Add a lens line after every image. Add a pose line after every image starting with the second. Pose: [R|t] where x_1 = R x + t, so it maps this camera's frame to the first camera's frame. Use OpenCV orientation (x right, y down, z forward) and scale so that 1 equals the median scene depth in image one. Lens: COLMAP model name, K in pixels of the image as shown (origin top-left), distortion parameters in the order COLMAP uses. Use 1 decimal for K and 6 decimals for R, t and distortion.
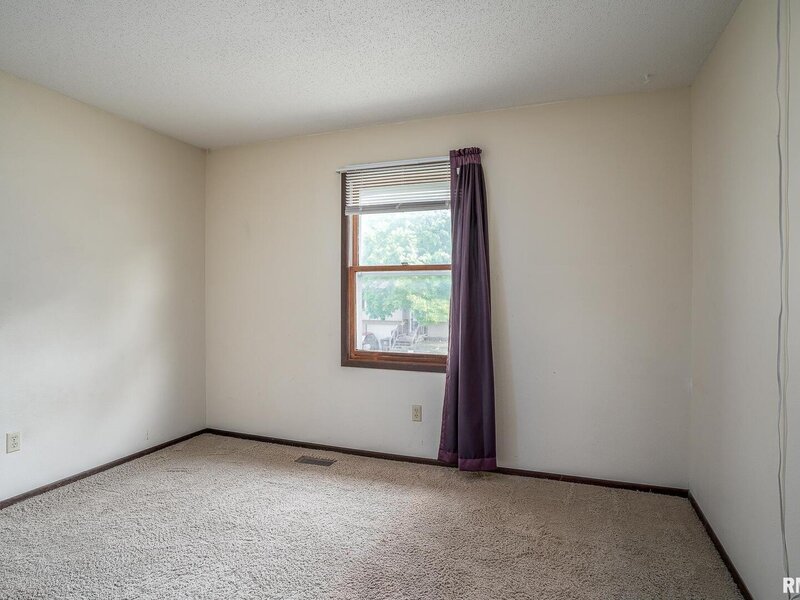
lens RADIAL K [[425.0, 0, 400.3], [0, 425.0, 298.8], [0, 0, 1]] dist [0.002857, 0.000038]
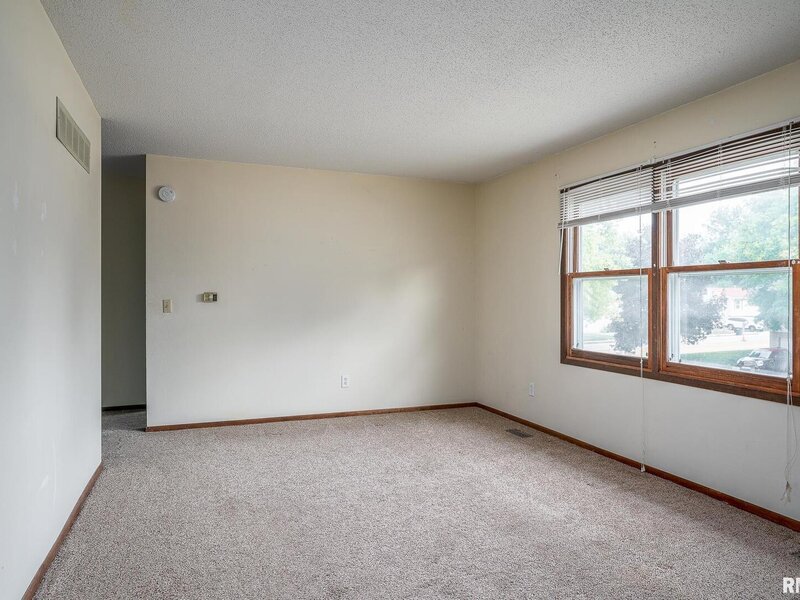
lens RADIAL K [[489.5, 0, 400.0], [0, 489.5, 299.3], [0, 0, 1]] dist [-0.002888, -0.000680]
pose [[0.659106, -0.002539, -0.752046, 0.547459], [-0.007493, 0.999922, -0.009943, 0.006885], [0.752013, 0.012189, 0.659036, -0.174009]]
